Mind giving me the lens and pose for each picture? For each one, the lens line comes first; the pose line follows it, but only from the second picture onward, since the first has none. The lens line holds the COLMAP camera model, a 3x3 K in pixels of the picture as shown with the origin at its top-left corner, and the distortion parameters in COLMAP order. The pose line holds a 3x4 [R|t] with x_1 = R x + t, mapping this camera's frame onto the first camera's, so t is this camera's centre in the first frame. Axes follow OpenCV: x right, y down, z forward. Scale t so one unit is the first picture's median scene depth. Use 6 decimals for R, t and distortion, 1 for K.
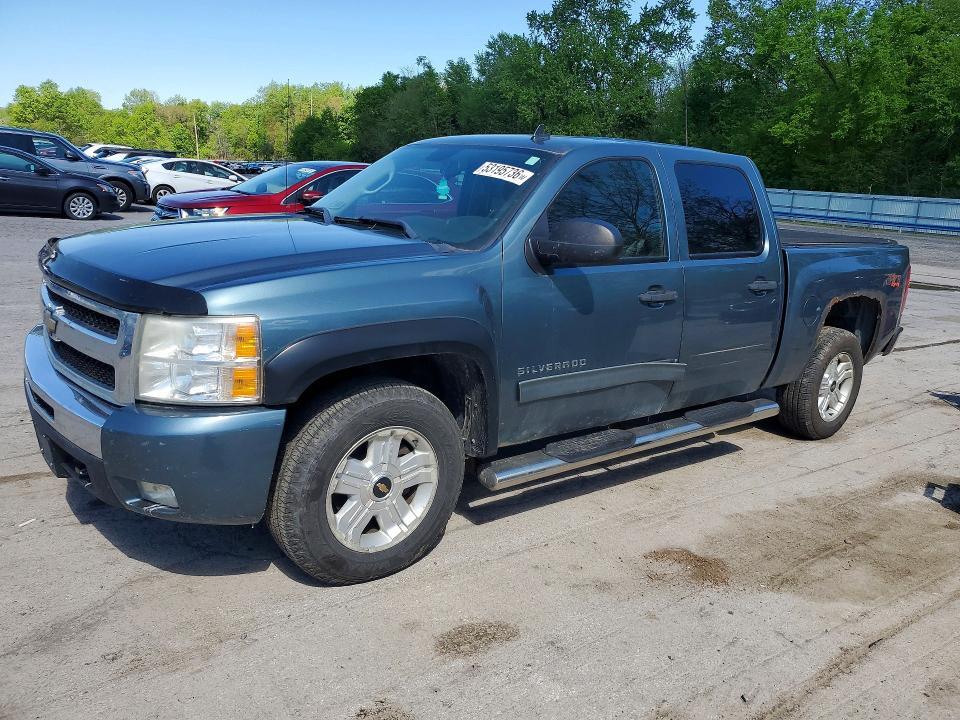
lens RADIAL K [[728.3, 0, 480.0], [0, 728.3, 360.0], [0, 0, 1]] dist [0.031902, 0.003540]
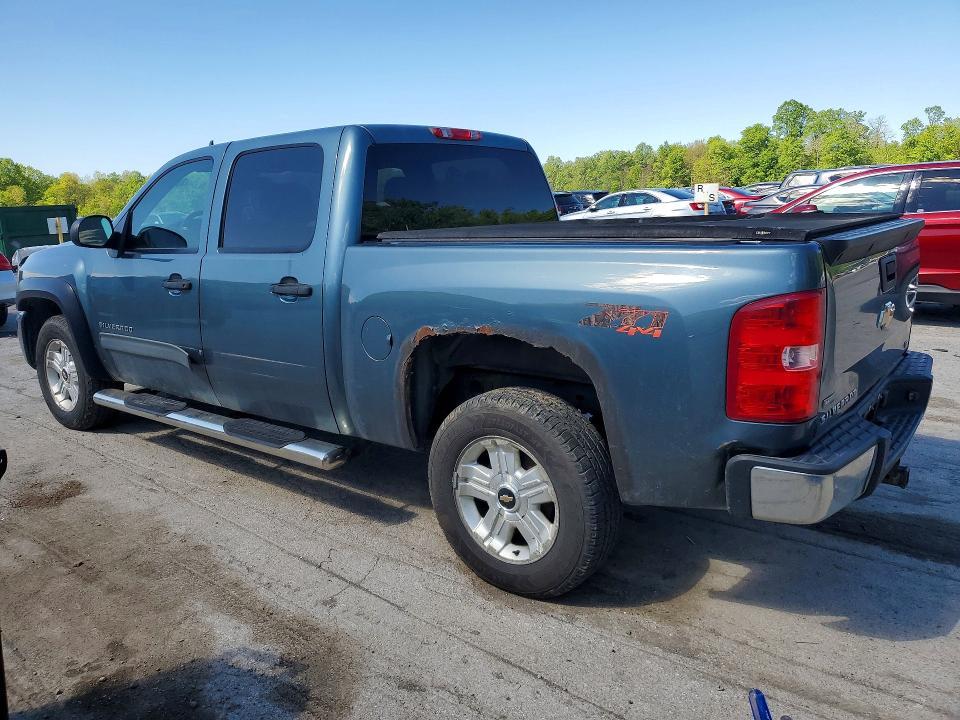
lens RADIAL K [[745.2, 0, 480.0], [0, 745.2, 360.0], [0, 0, 1]] dist [0.003163, 0.000688]
pose [[0.223163, 0.120494, -0.967305, 1.026684], [-0.188833, 0.978877, 0.078371, -0.102532], [0.956316, 0.165170, 0.241203, 0.868610]]
